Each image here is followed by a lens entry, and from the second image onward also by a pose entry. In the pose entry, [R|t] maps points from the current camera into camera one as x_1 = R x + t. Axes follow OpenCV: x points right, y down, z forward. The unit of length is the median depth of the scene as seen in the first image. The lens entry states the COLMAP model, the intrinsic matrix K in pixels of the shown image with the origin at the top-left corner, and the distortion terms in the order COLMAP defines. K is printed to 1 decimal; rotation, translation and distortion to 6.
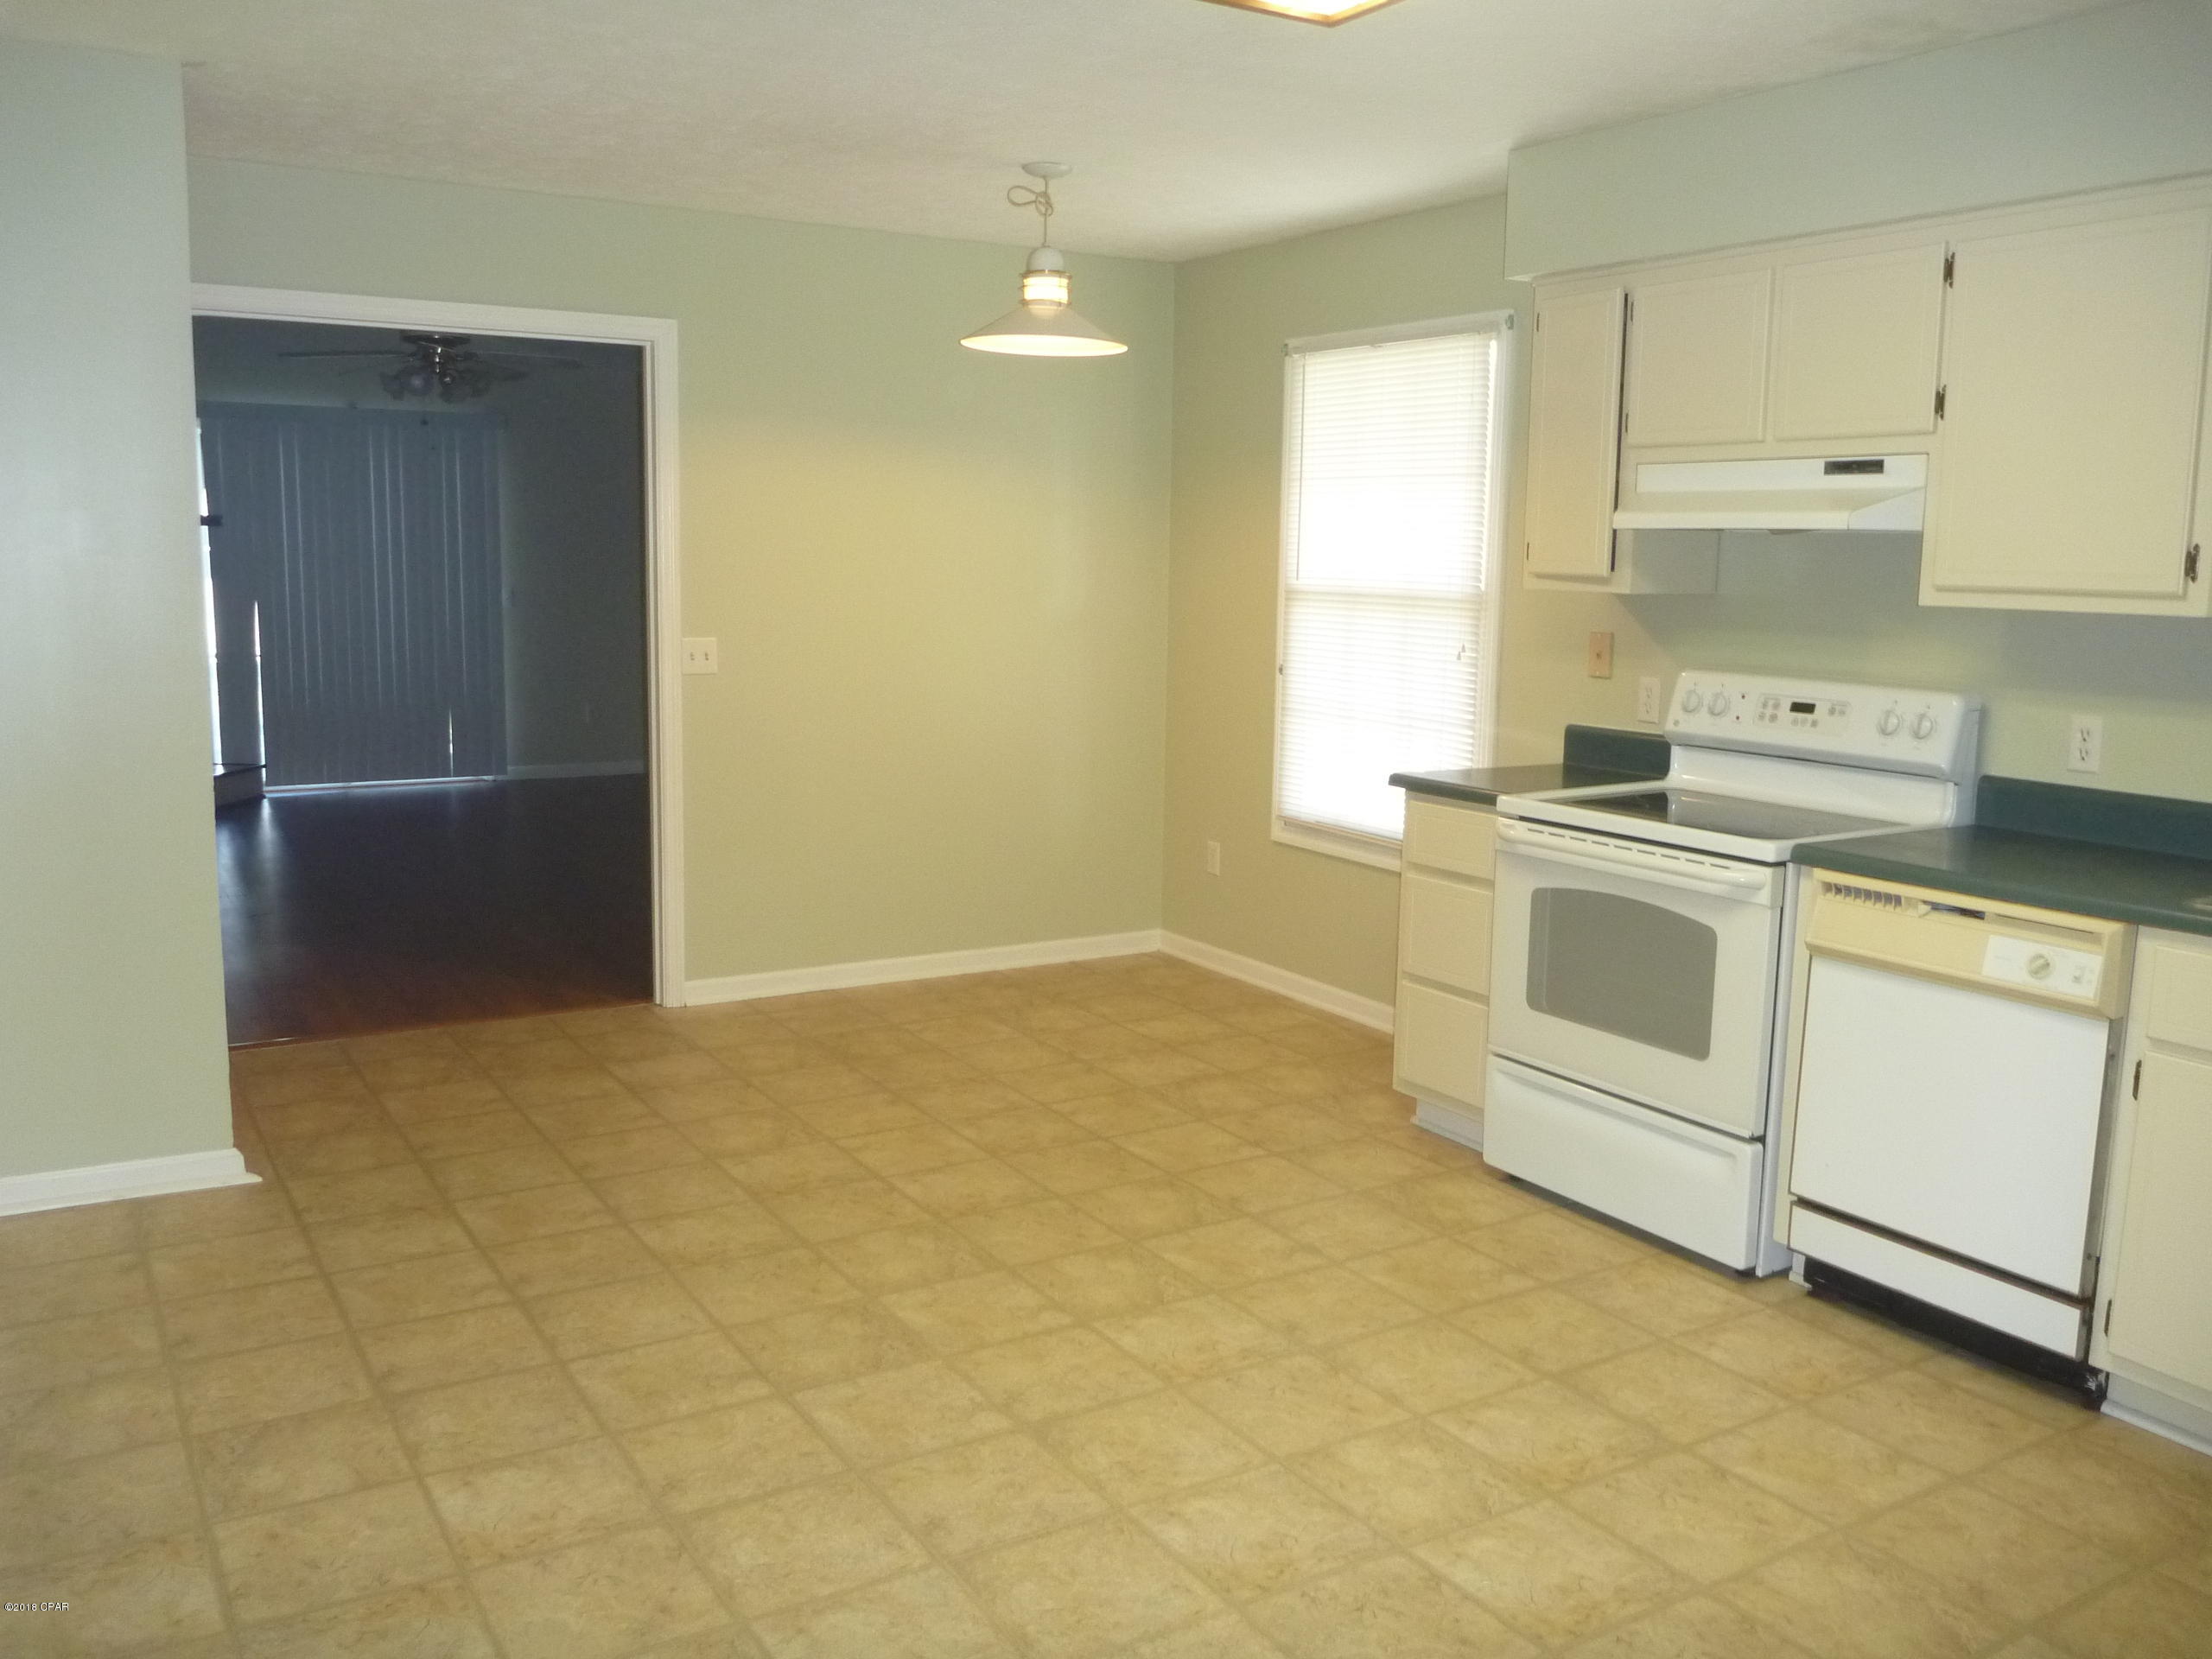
lens RADIAL K [[1794.4, 0, 1071.2], [0, 1794.4, 836.6], [0, 0, 1]] dist [-0.032984, -0.002709]
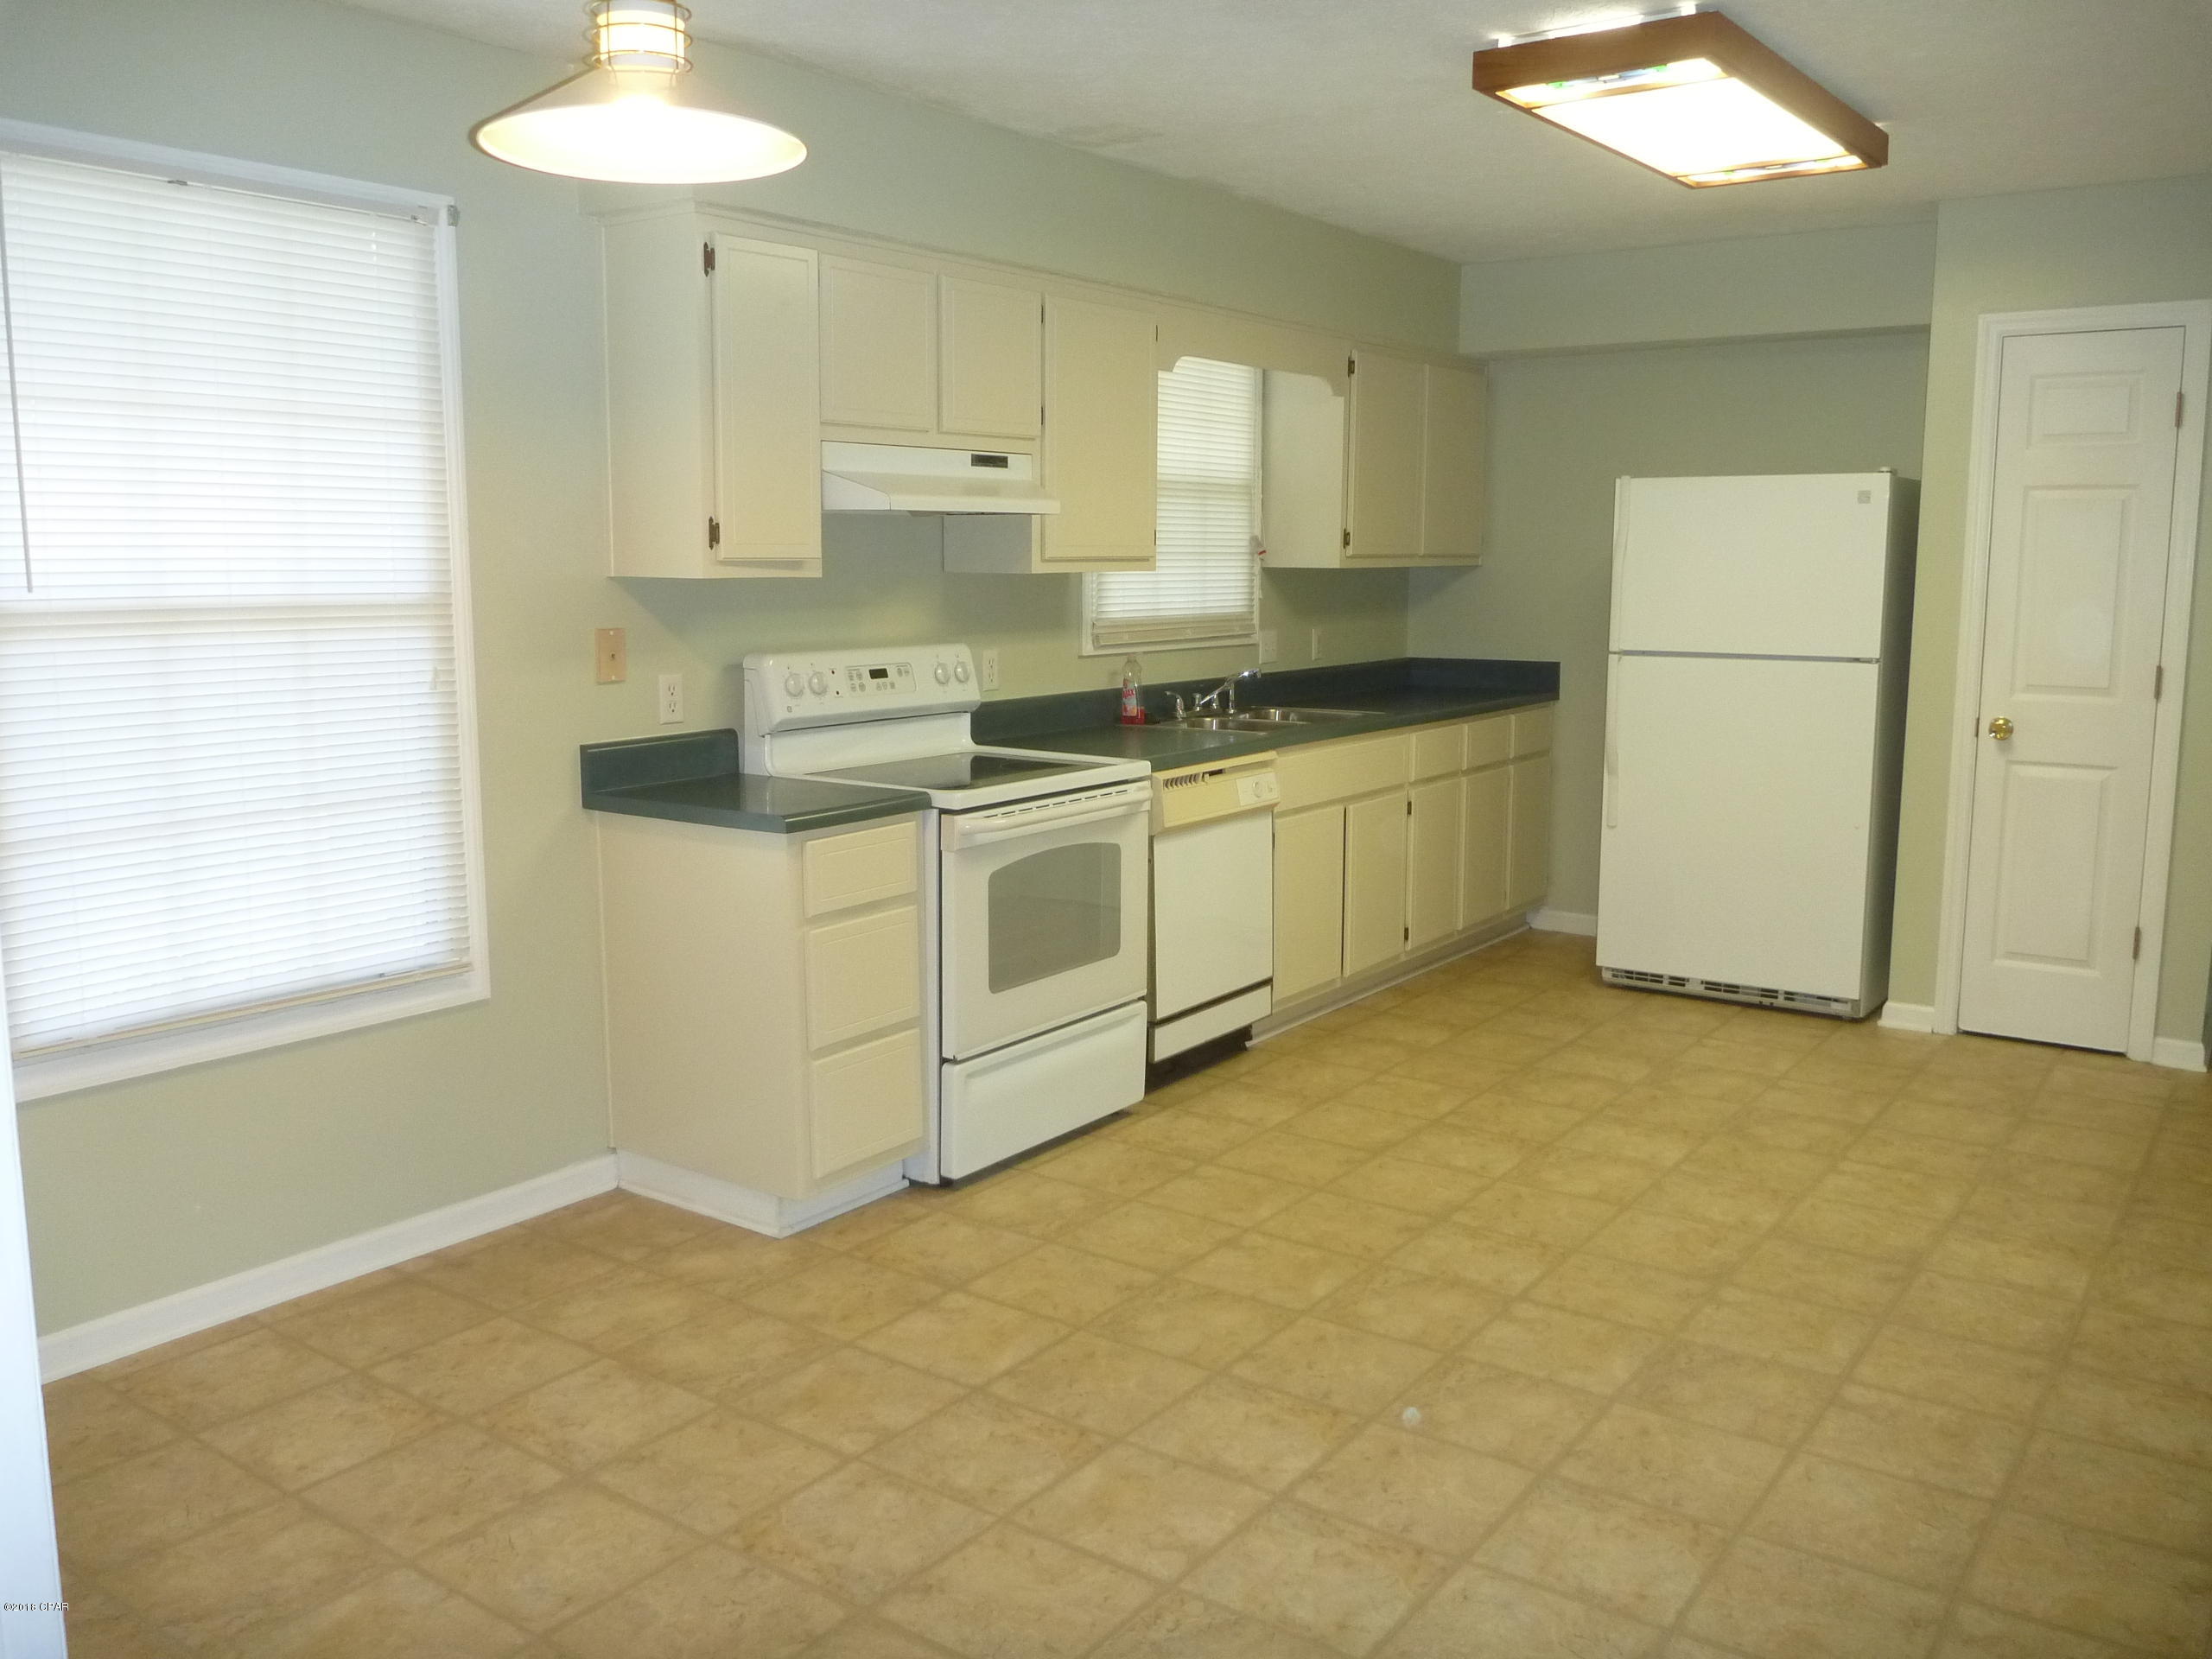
lens RADIAL K [[1794.4, 0, 1108.4], [0, 1794.4, 834.7], [0, 0, 1]] dist [-0.032984, -0.002709]
pose [[-0.394910, -0.161342, 0.904441, -0.759070], [0.137878, 0.962901, 0.231973, -0.244885], [-0.908315, 0.216311, -0.358014, 1.478524]]
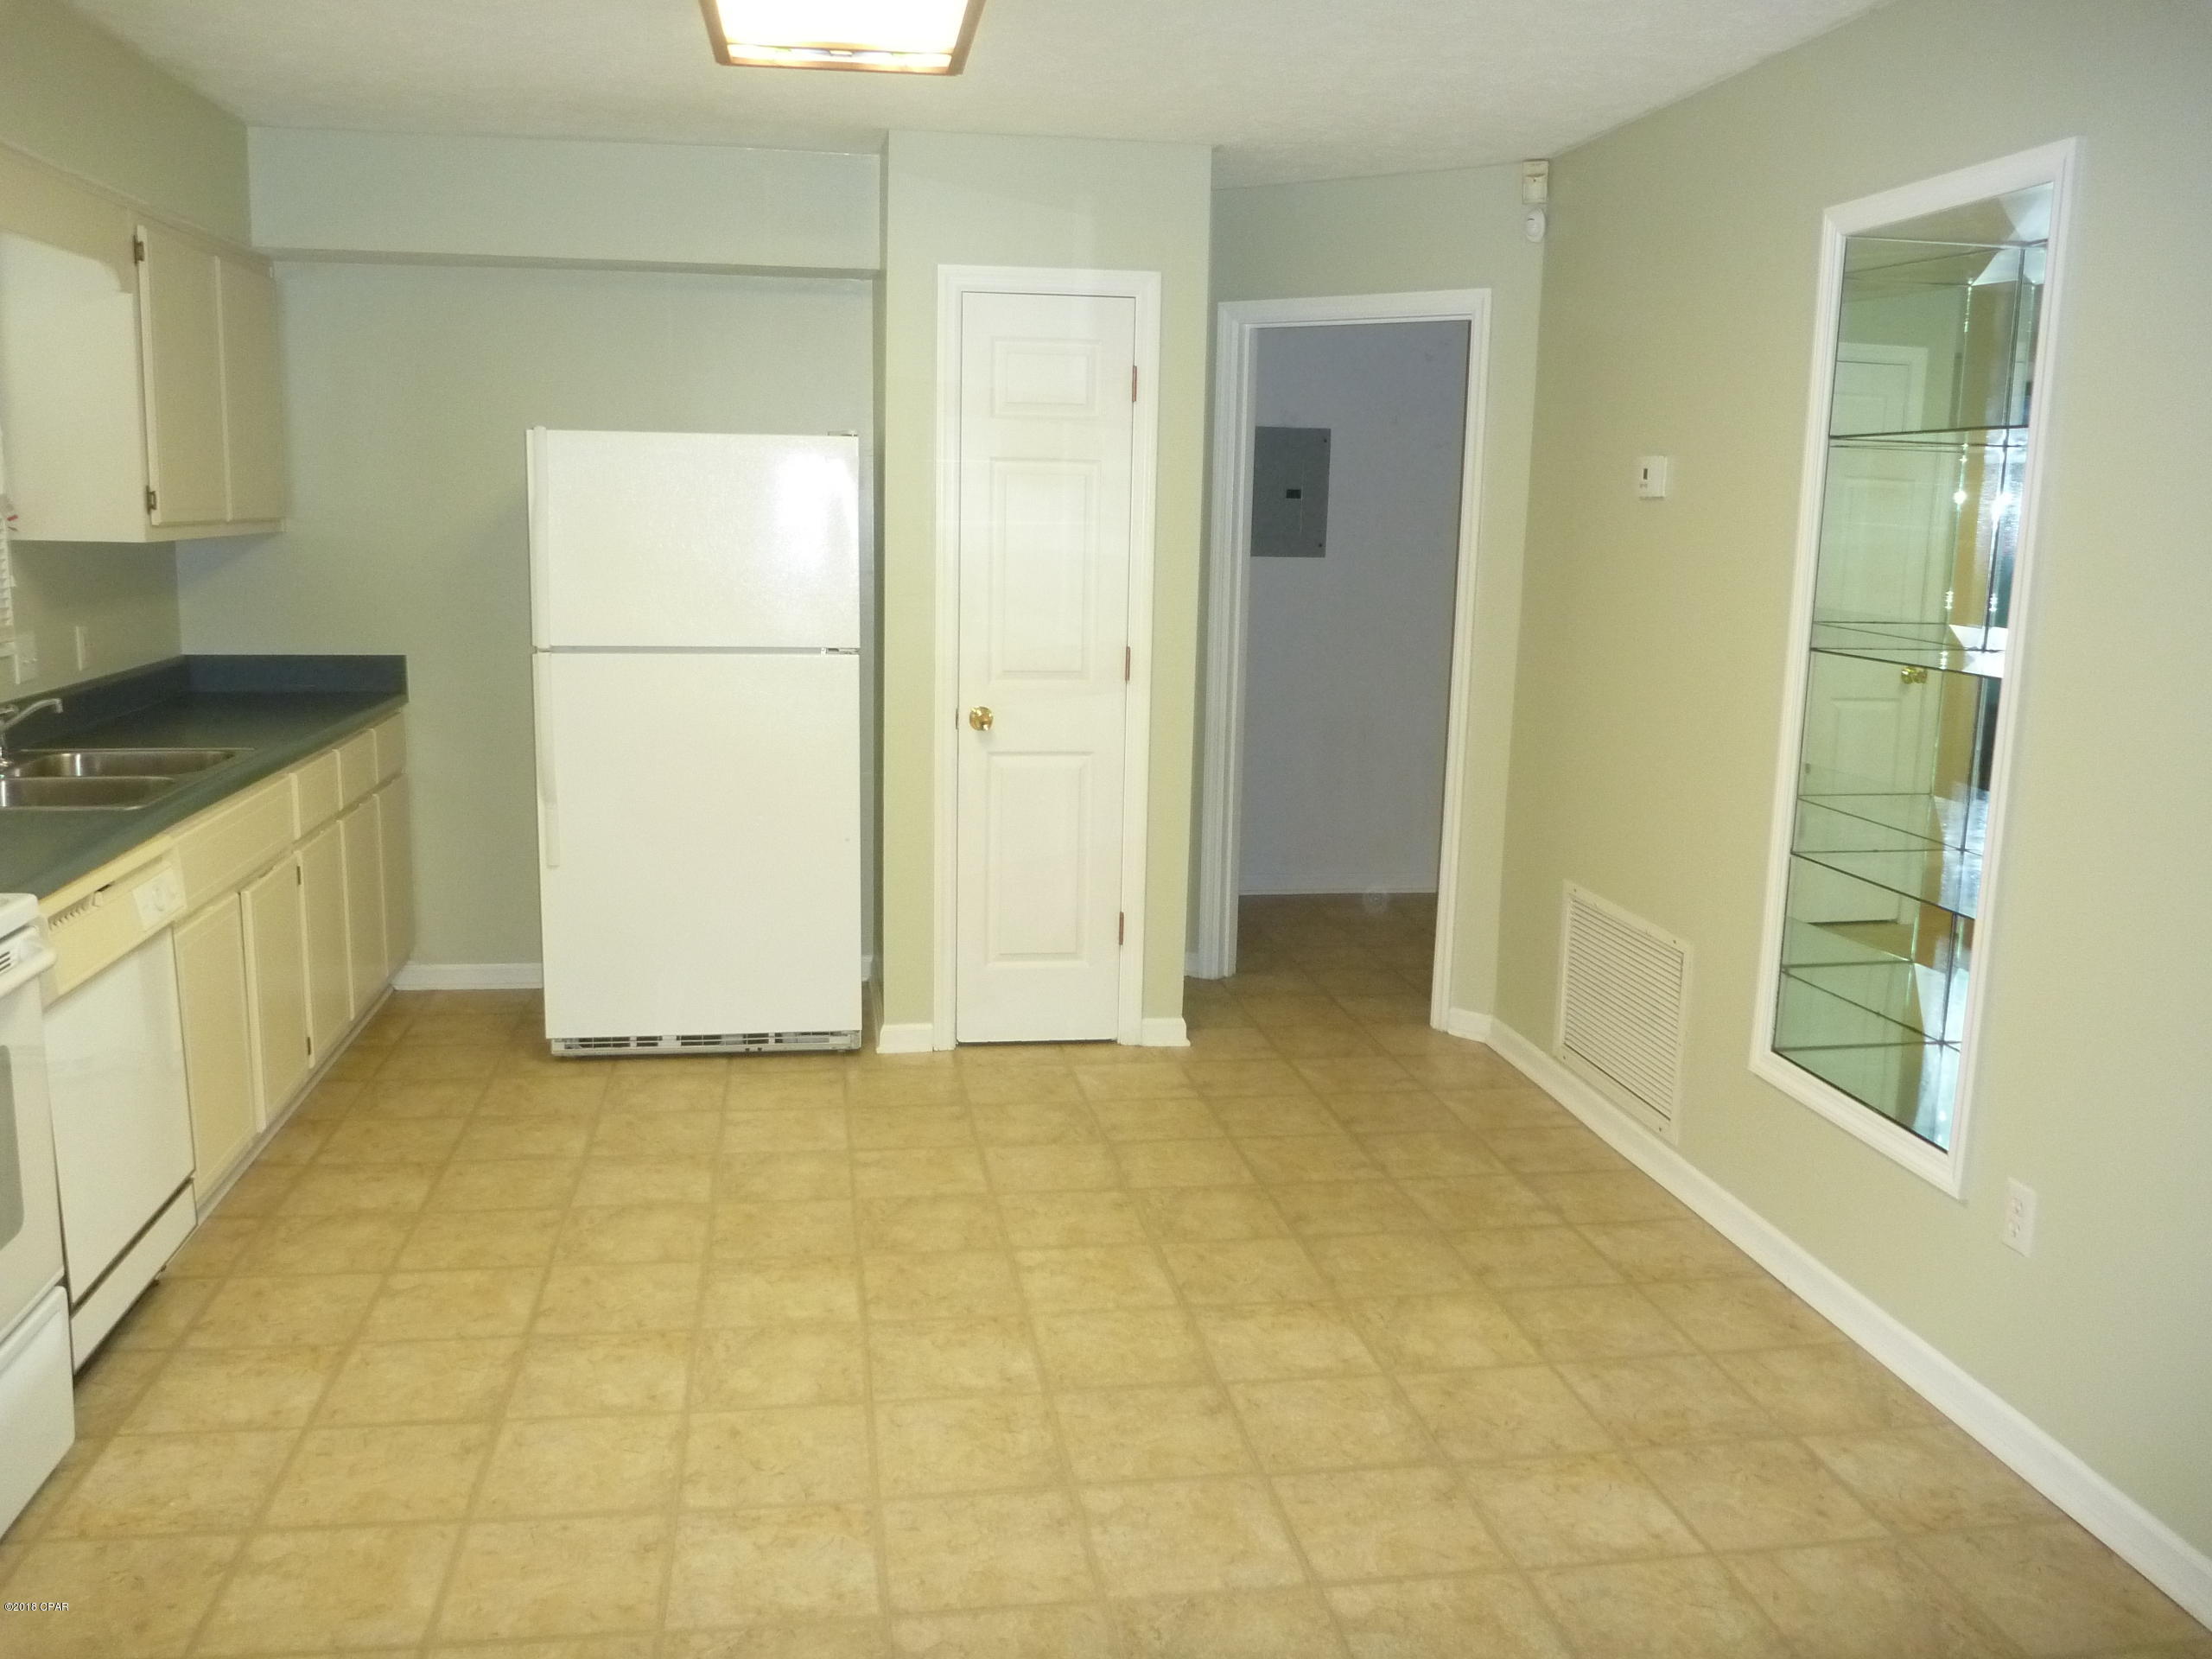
lens RADIAL K [[1794.4, 0, 1085.1], [0, 1794.4, 826.1], [0, 0, 1]] dist [-0.032984, -0.002709]
pose [[-0.925253, -0.105688, 0.364331, -0.287375], [0.020911, 0.944737, 0.327162, -0.256670], [-0.378774, 0.310327, -0.871910, 1.457168]]
